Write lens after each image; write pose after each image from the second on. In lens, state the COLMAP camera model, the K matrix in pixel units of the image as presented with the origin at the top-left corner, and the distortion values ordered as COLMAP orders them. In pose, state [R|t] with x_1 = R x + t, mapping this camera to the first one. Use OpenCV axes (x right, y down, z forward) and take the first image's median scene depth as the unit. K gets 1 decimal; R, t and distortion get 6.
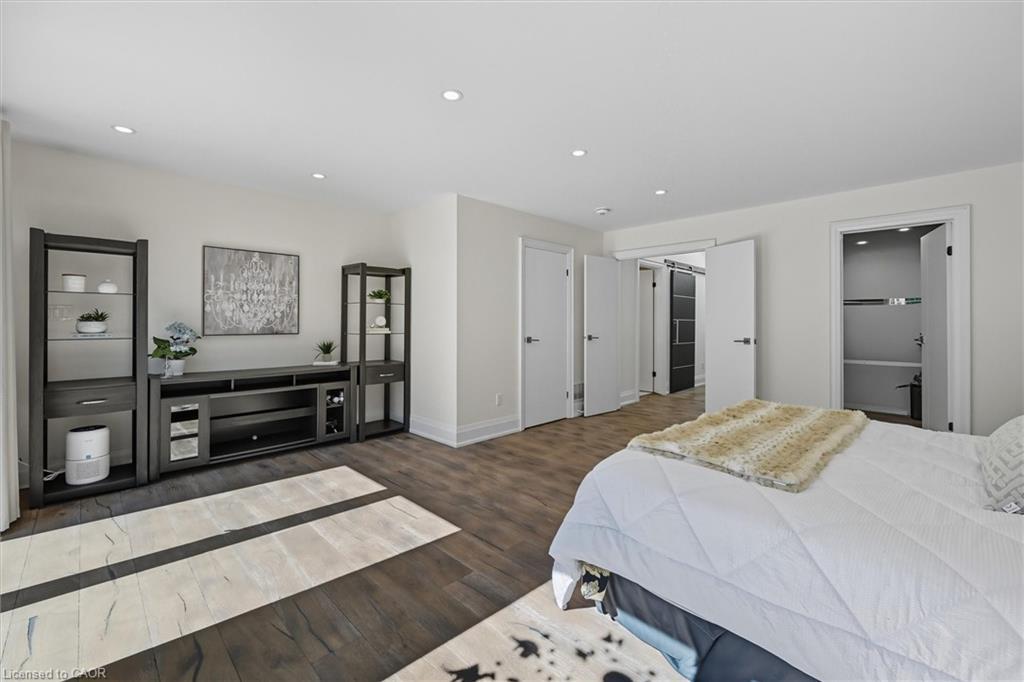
lens RADIAL K [[423.5, 0, 515.2], [0, 423.5, 318.0], [0, 0, 1]] dist [-0.000188, 0.000000]
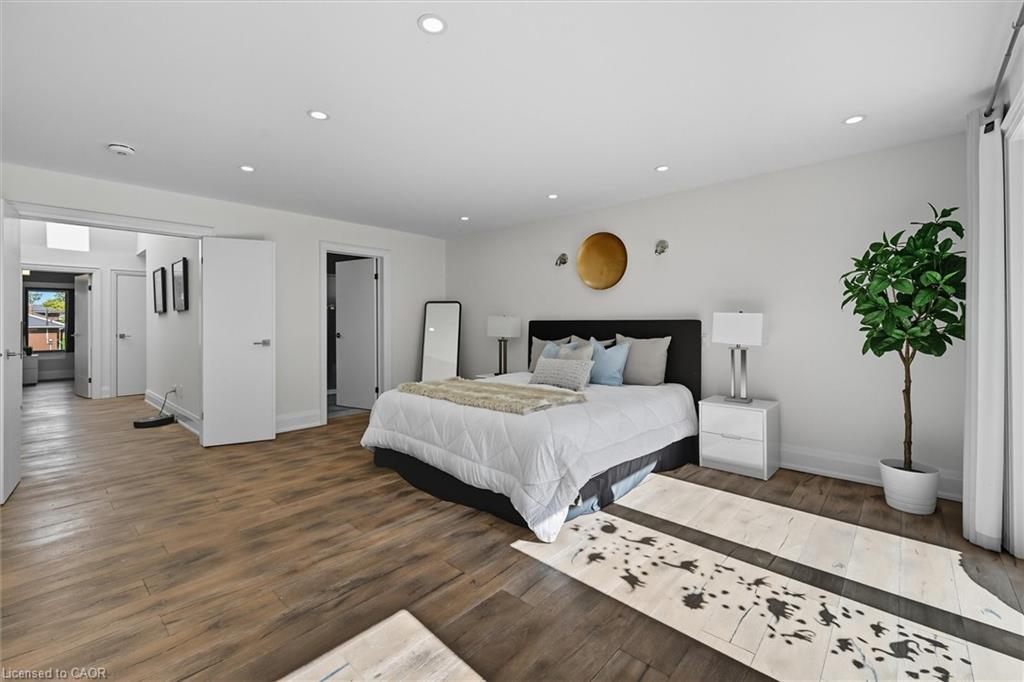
lens RADIAL K [[432.8, 0, 511.0], [0, 432.8, 321.2], [0, 0, 1]] dist [-0.001384, -0.000092]
pose [[-0.029843, -0.001921, 0.999553, -0.906901], [-0.004566, 0.999988, 0.001785, -0.001012], [-0.999544, -0.004511, -0.029852, 0.865475]]
